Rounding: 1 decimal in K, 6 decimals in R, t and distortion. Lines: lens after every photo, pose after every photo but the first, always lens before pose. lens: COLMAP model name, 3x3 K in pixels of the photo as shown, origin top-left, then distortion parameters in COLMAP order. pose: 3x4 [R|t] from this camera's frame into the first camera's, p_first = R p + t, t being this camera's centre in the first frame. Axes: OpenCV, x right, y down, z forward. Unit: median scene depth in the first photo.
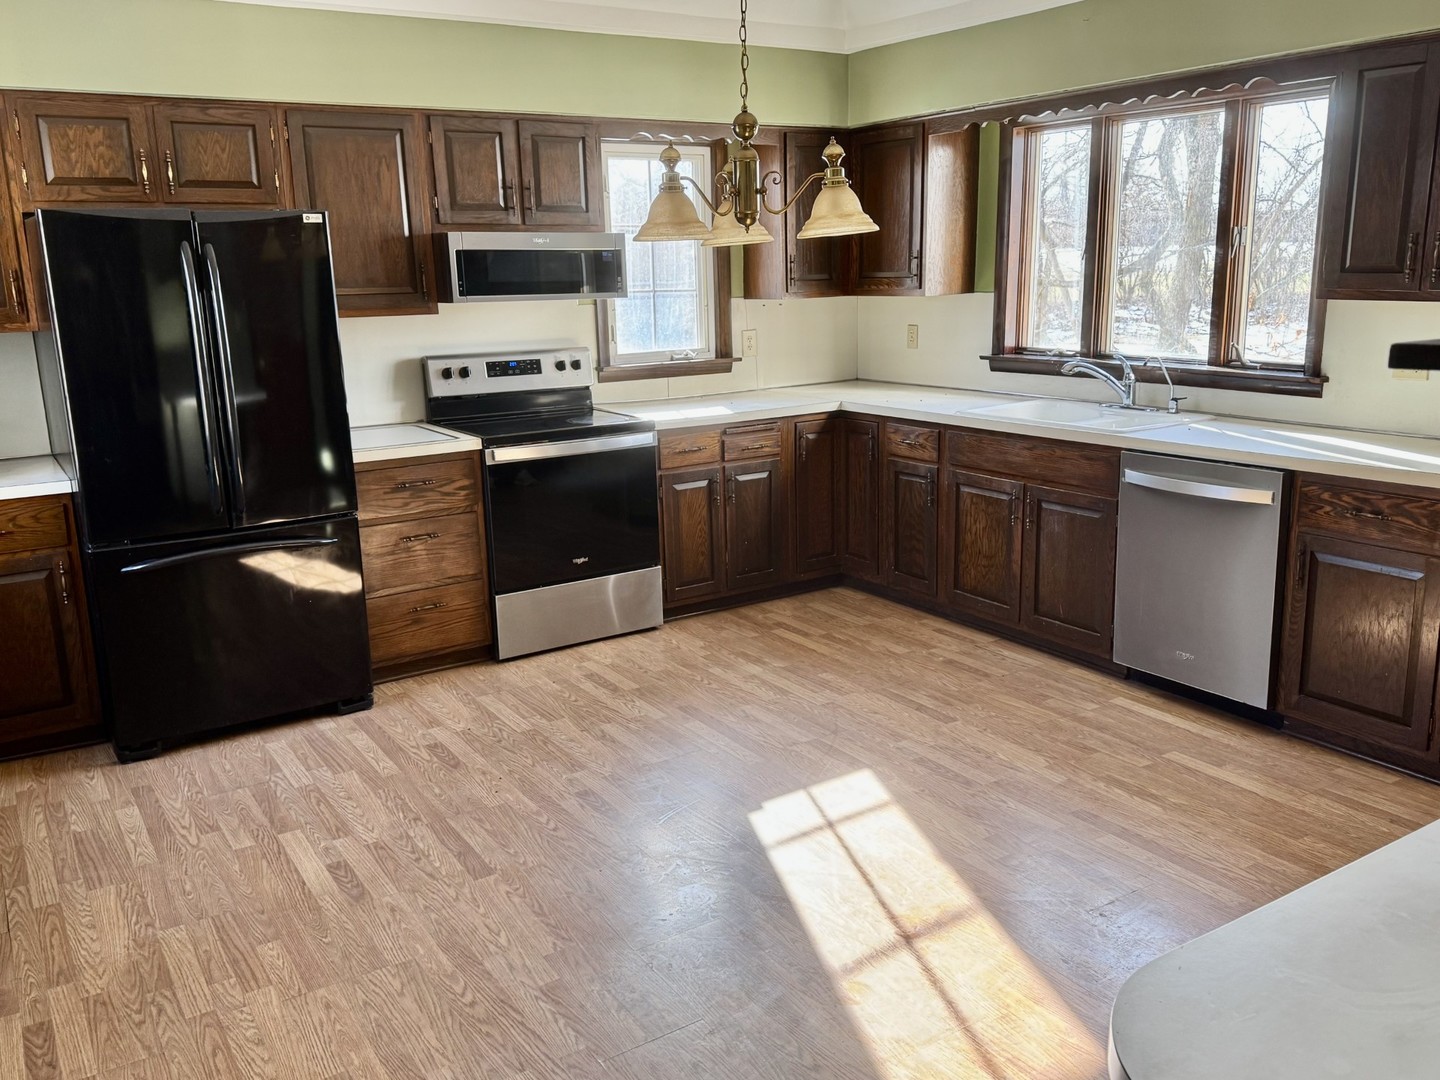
lens RADIAL K [[1192.3, 0, 716.0], [0, 1192.3, 531.9], [0, 0, 1]] dist [0.073130, -0.100552]
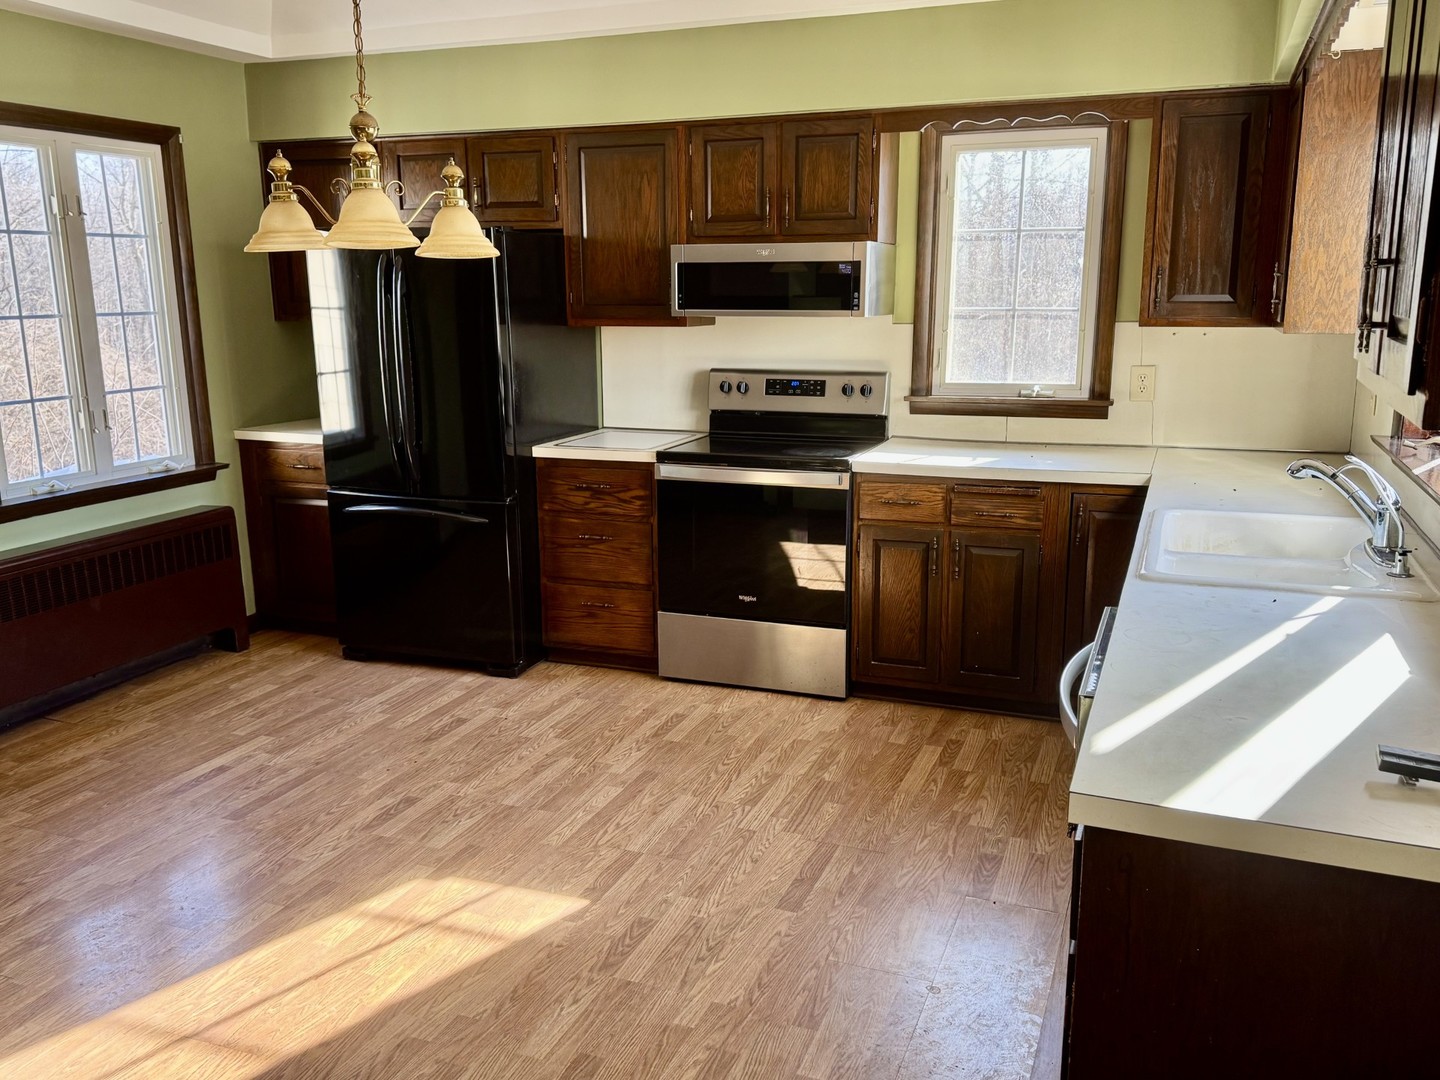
lens RADIAL K [[1192.3, 0, 724.8], [0, 1192.3, 540.2], [0, 0, 1]] dist [0.073130, -0.100552]
pose [[0.590104, 0.189396, -0.784797, 0.641114], [-0.186471, 0.977783, 0.095759, -0.114232], [0.785497, 0.089834, 0.612310, 0.452705]]
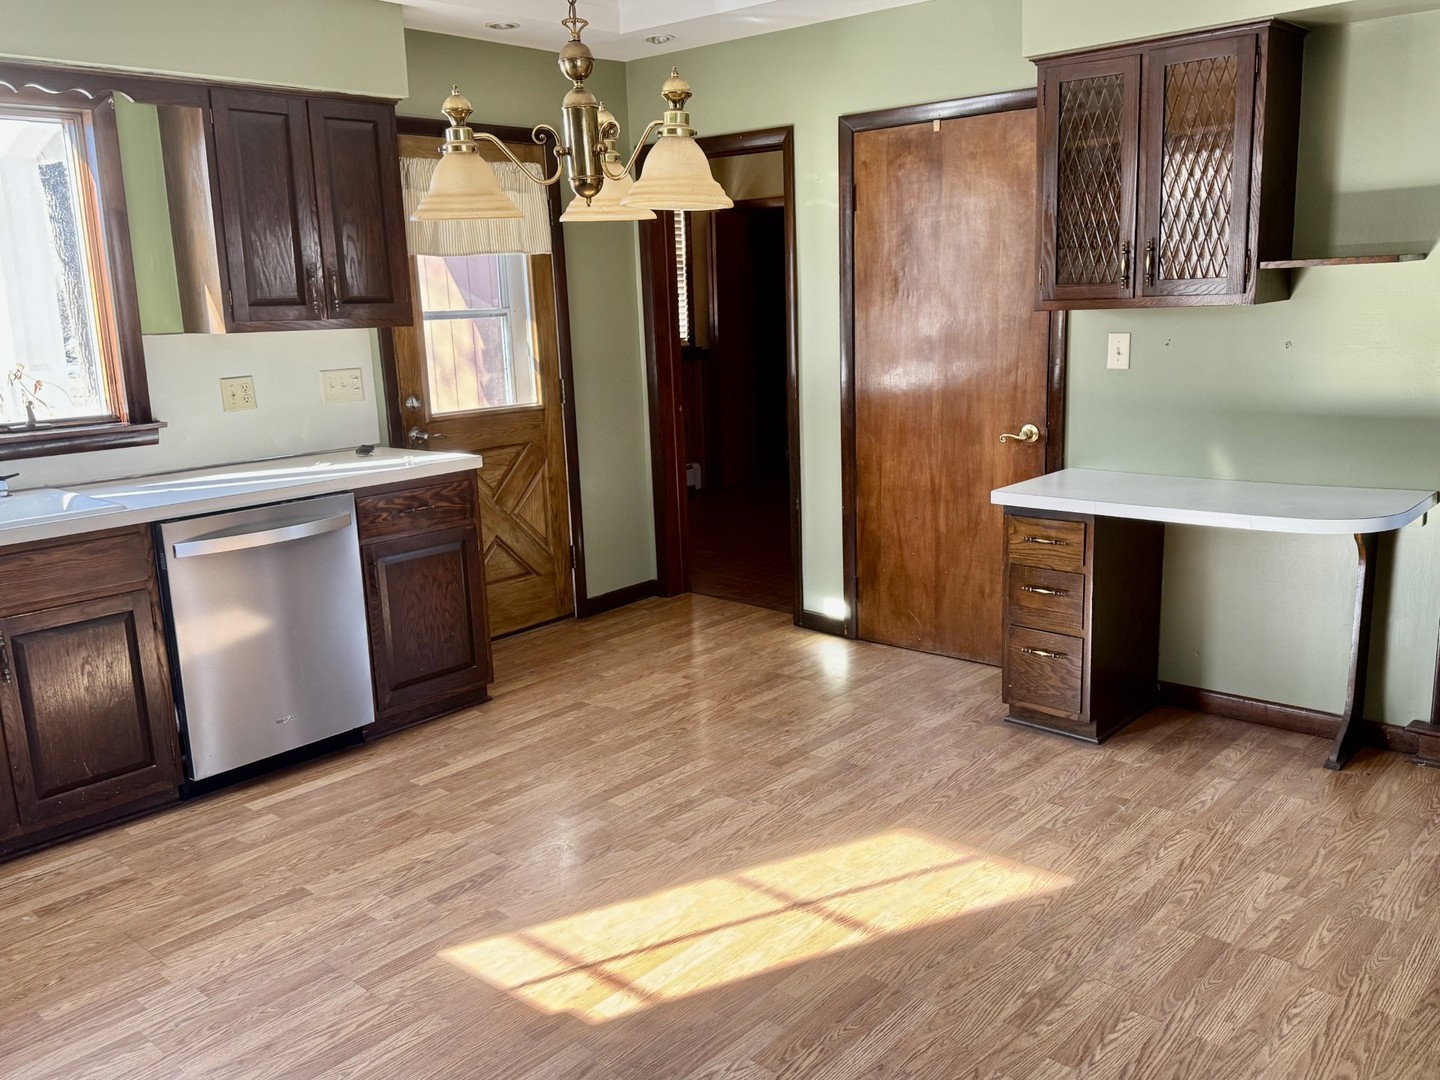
lens RADIAL K [[1192.3, 0, 709.0], [0, 1192.3, 548.5], [0, 0, 1]] dist [0.073130, -0.100552]
pose [[-0.257719, -0.172947, 0.950616, -0.494191], [0.252047, 0.937753, 0.238939, -0.143398], [-0.932766, 0.301179, -0.198086, 0.769558]]
